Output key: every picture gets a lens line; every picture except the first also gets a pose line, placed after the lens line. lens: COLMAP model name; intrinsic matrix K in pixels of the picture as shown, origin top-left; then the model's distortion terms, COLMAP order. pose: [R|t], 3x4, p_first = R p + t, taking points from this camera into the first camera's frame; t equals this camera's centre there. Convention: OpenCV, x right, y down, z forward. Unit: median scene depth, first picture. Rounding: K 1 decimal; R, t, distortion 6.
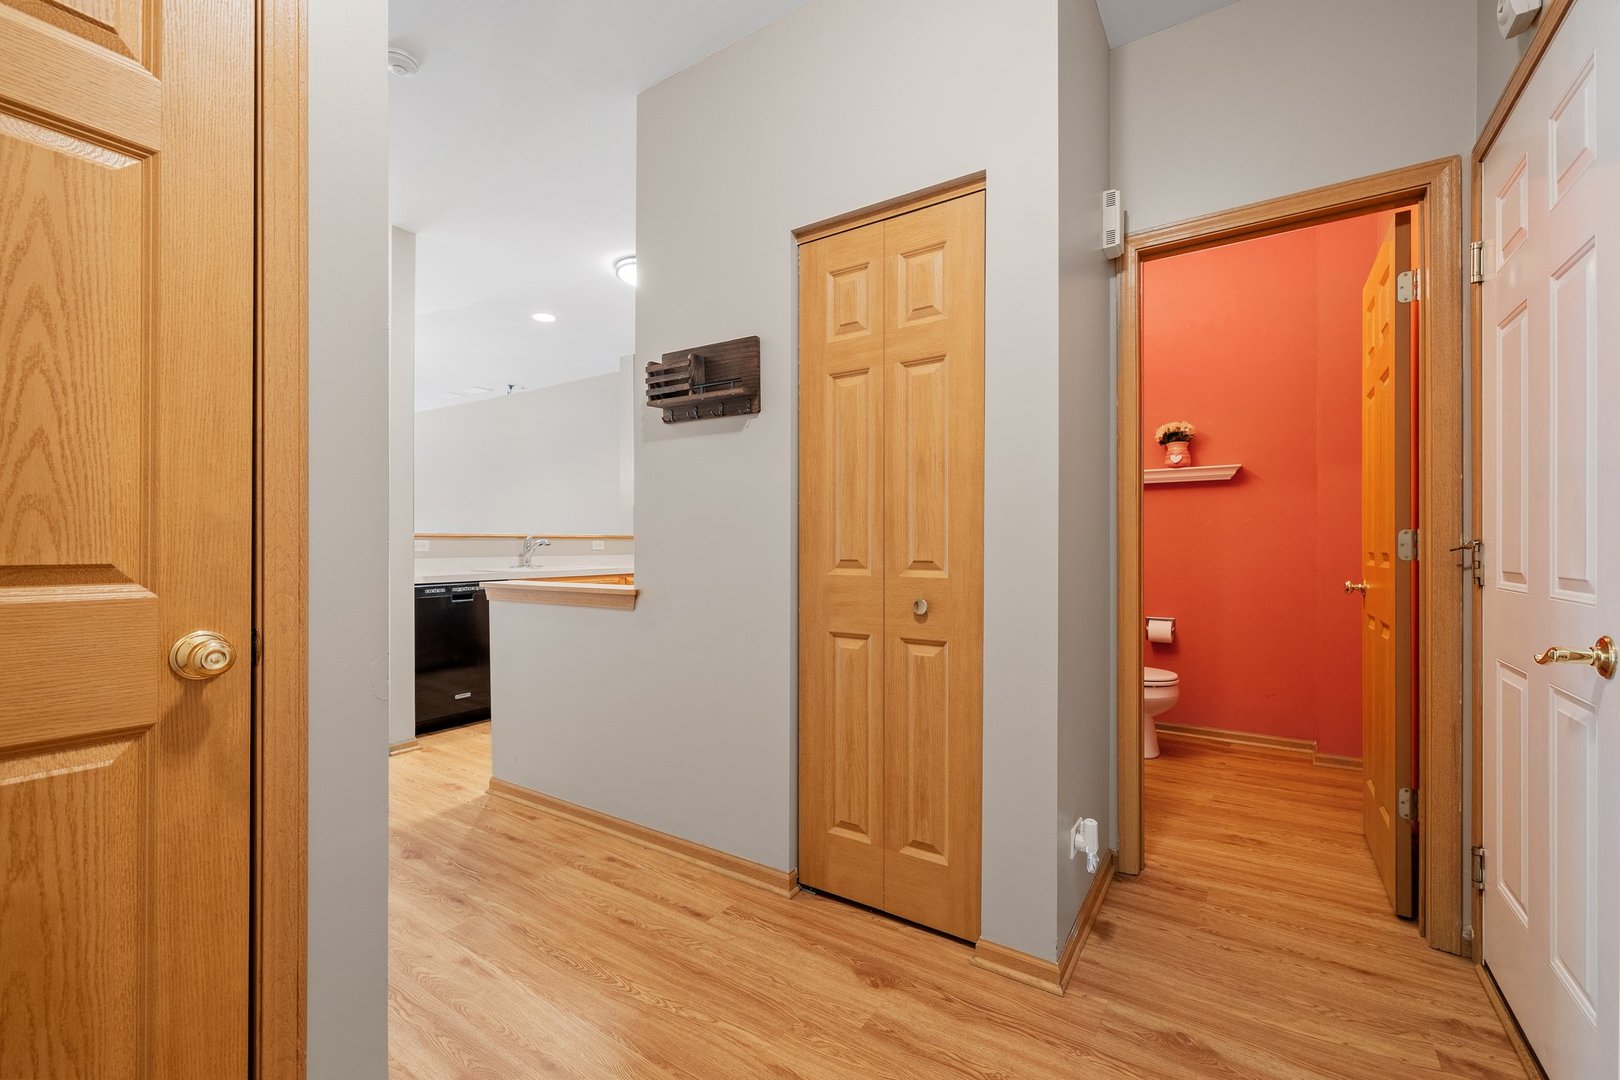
lens RADIAL K [[688.8, 0, 805.6], [0, 688.8, 541.6], [0, 0, 1]] dist [0.003753, 0.000959]
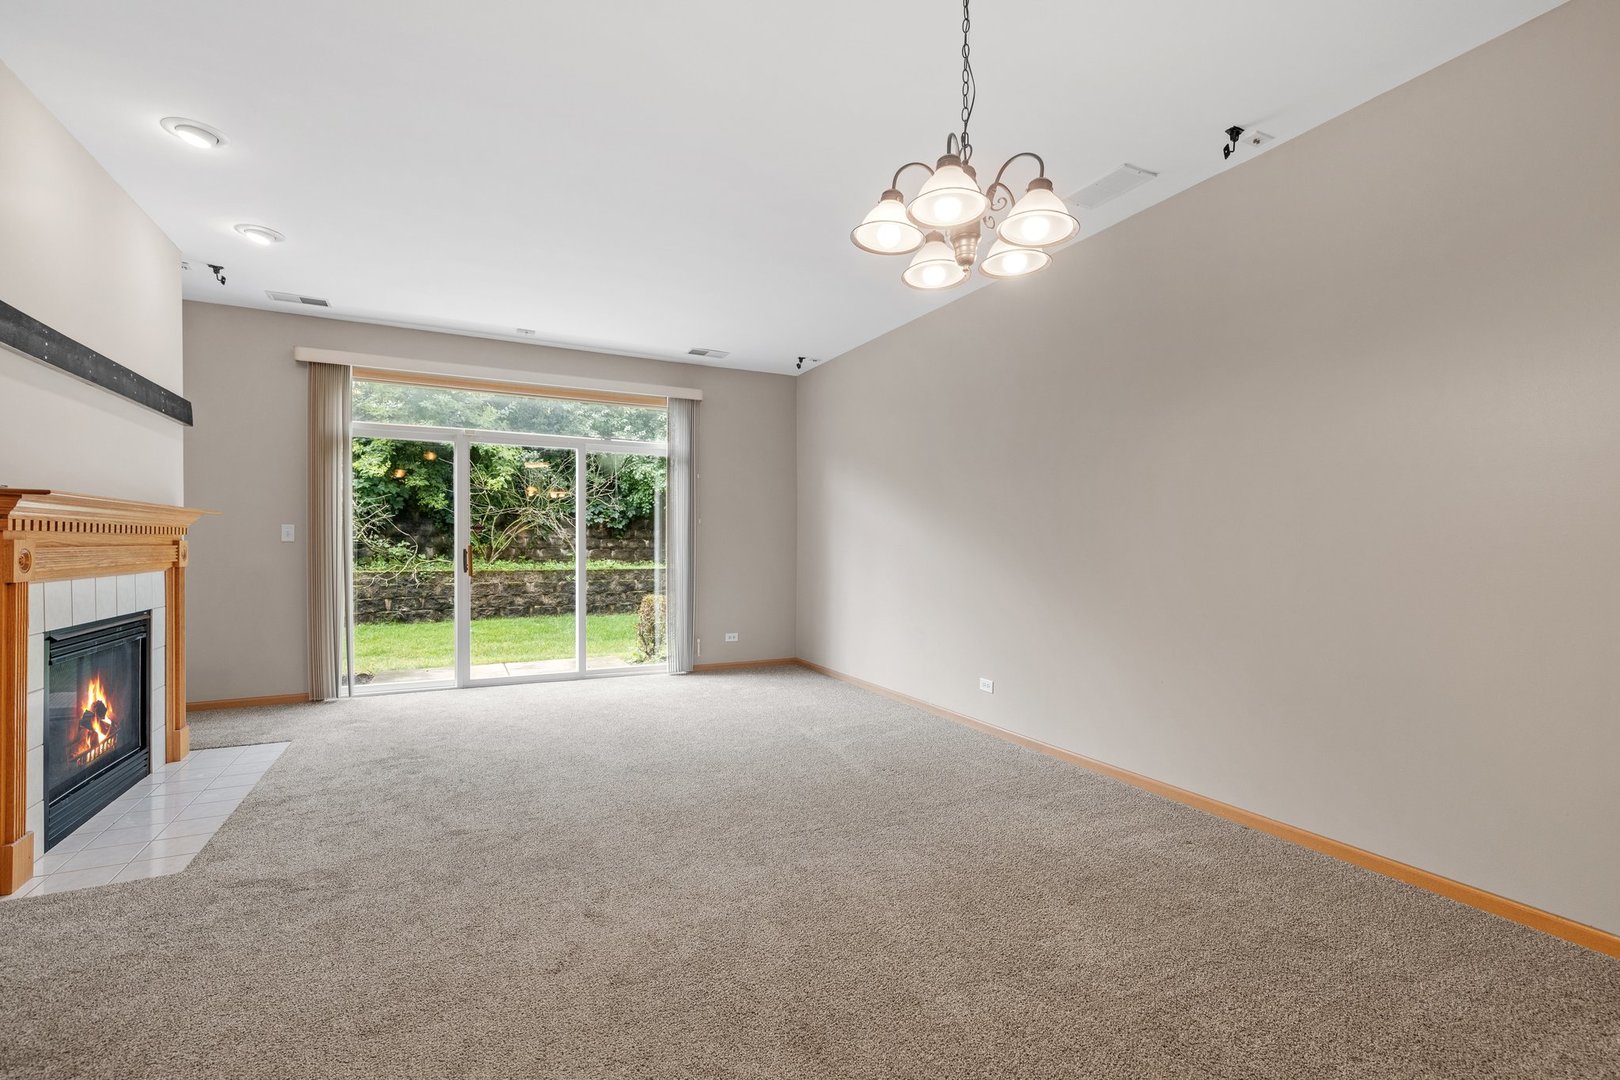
lens RADIAL K [[716.3, 0, 811.1], [0, 716.3, 553.9], [0, 0, 1]] dist [0.009590, 0.001194]
pose [[0.870513, 0.011518, -0.492011, -1.291624], [-0.005077, 0.999883, 0.014425, -0.015102], [0.492120, -0.010059, 0.870469, 1.644619]]
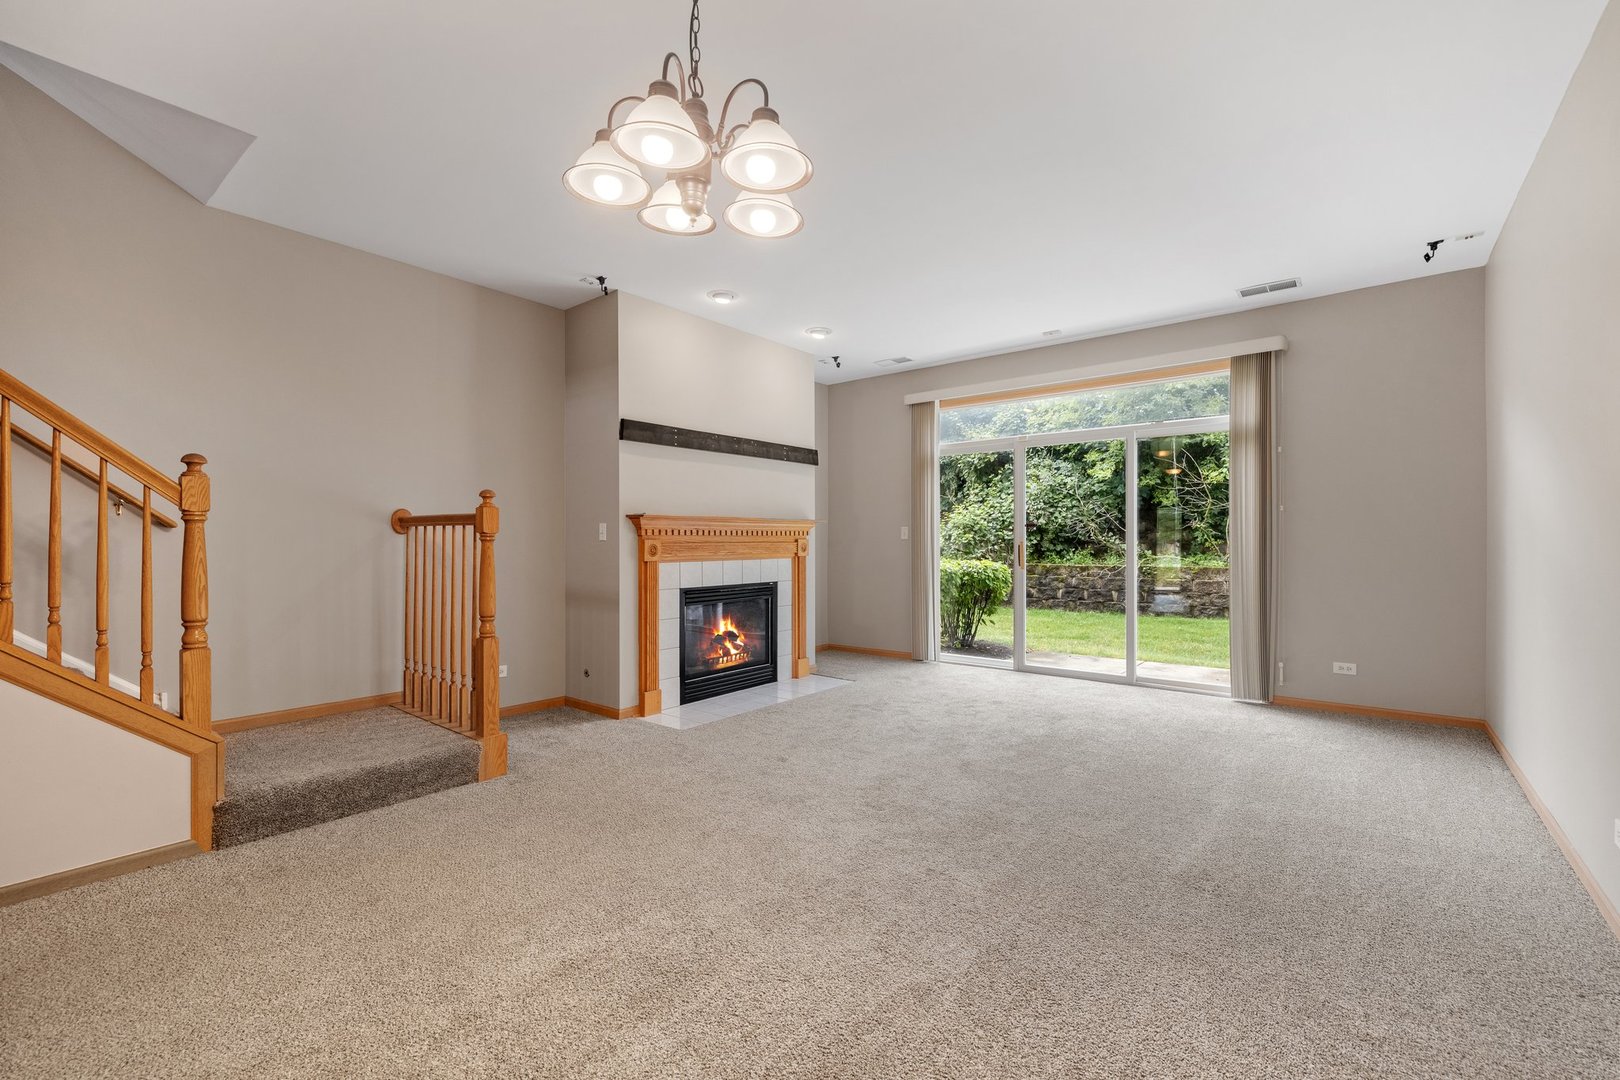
lens RADIAL K [[688.8, 0, 801.4], [0, 688.8, 546.8], [0, 0, 1]] dist [0.003753, 0.000959]
pose [[-0.091931, 0.009695, -0.995718, -0.882999], [0.004680, 0.999946, 0.009304, -0.010714], [0.995754, -0.003805, -0.091972, 2.594909]]
